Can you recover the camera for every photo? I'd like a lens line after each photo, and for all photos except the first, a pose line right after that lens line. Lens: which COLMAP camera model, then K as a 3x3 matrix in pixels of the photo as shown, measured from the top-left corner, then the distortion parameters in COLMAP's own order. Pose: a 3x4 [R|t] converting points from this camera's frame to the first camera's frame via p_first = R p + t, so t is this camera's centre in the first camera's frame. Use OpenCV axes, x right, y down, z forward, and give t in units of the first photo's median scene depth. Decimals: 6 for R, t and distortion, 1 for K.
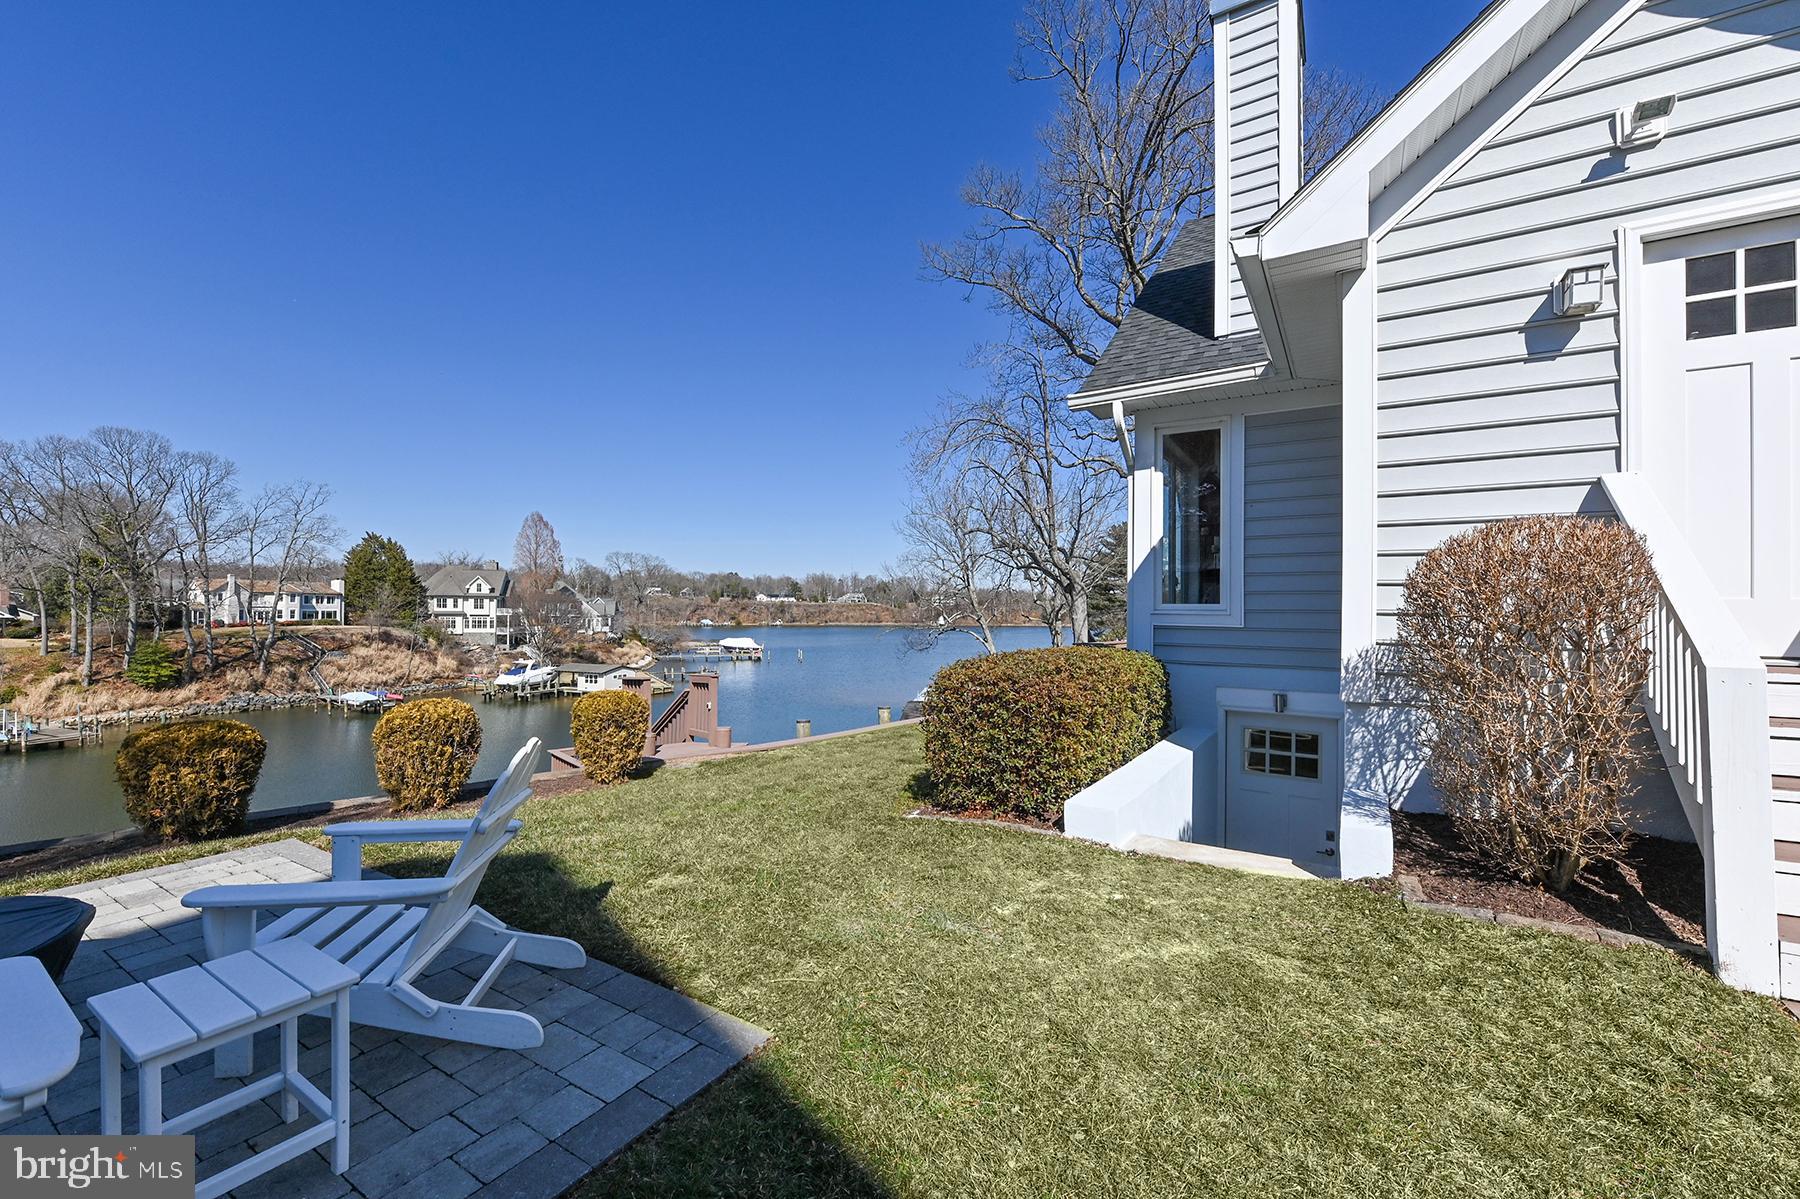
lens RADIAL K [[719.6, 0, 904.1], [0, 719.6, 601.6], [0, 0, 1]] dist [0.000352, -0.000033]
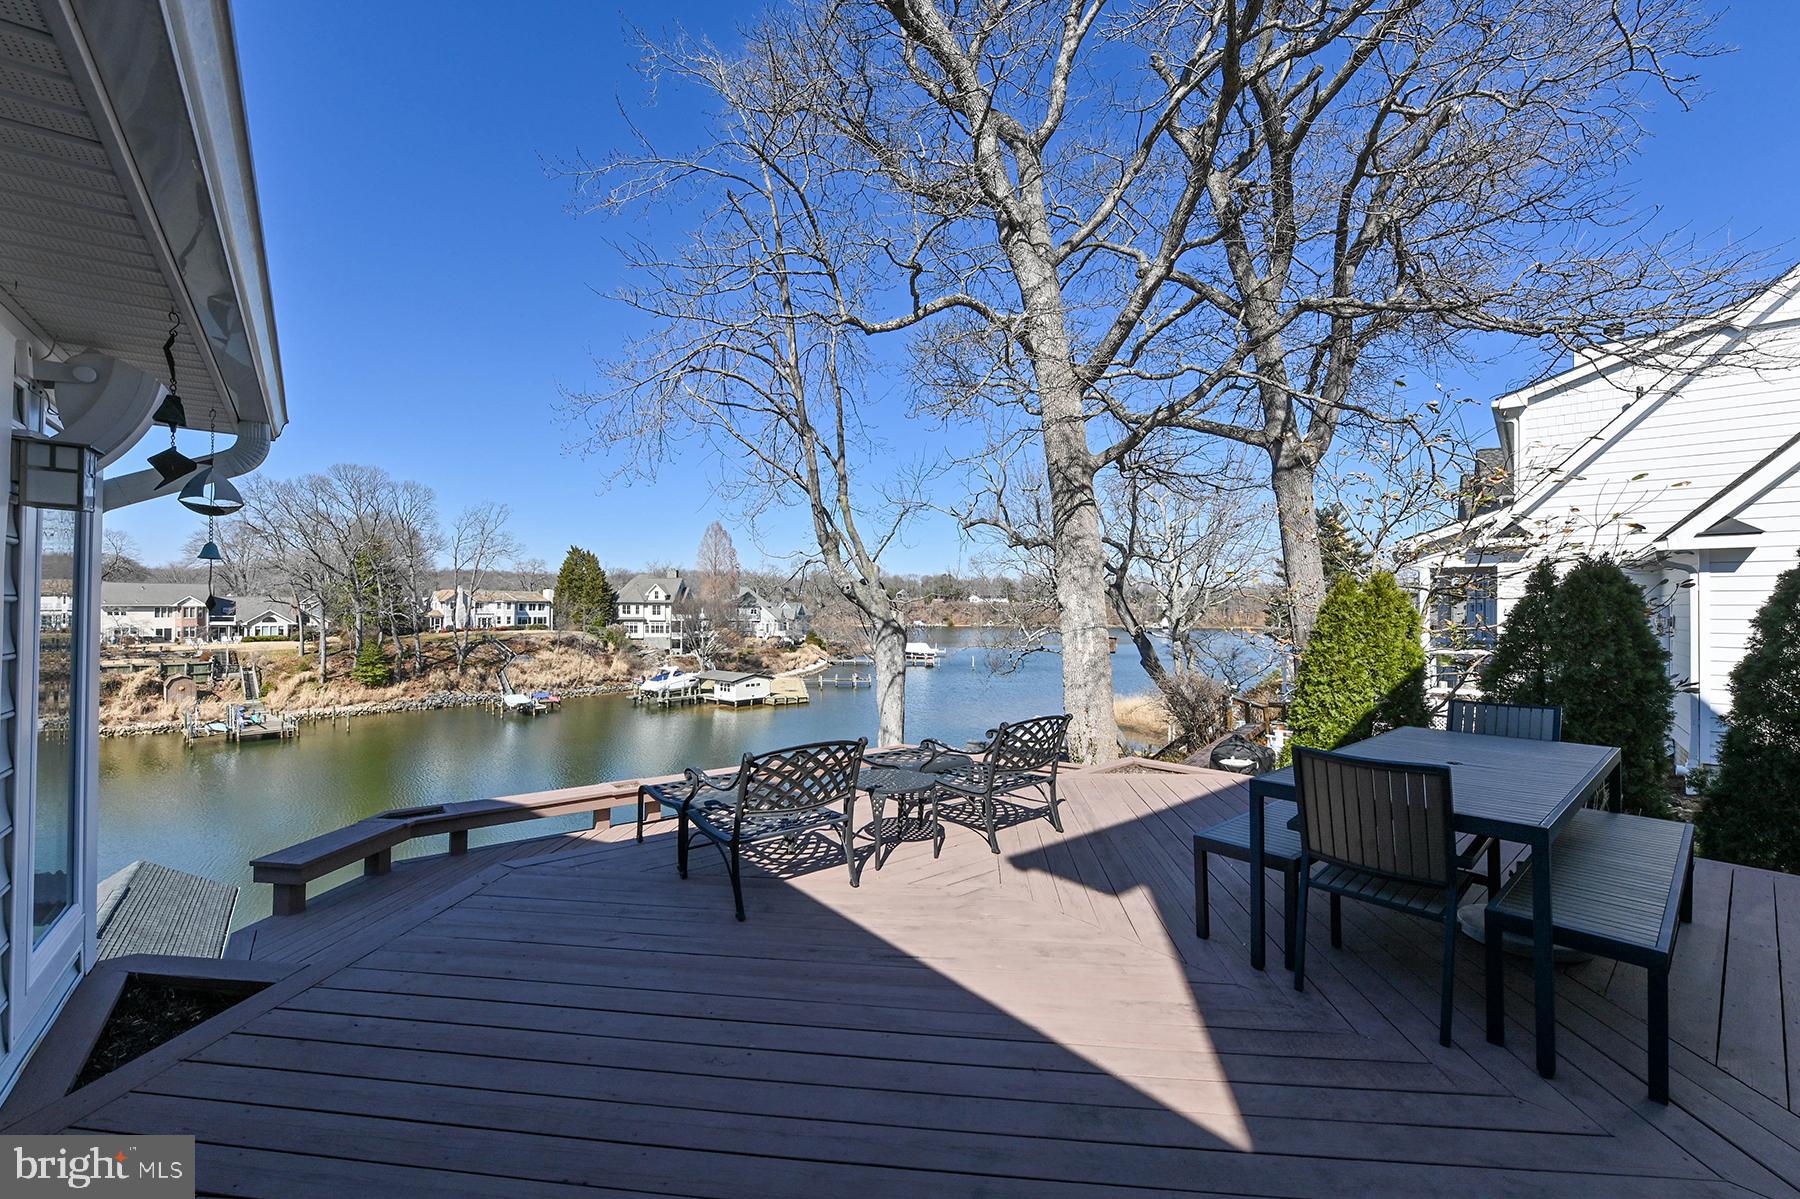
lens RADIAL K [[719.6, 0, 901.5], [0, 719.6, 604.0], [0, 0, 1]] dist [0.000352, -0.000033]
pose [[0.951541, -0.003979, -0.307495, 0.090308], [0.004884, 0.999986, 0.002175, -0.007505], [0.307482, -0.003571, 0.951547, 0.110135]]
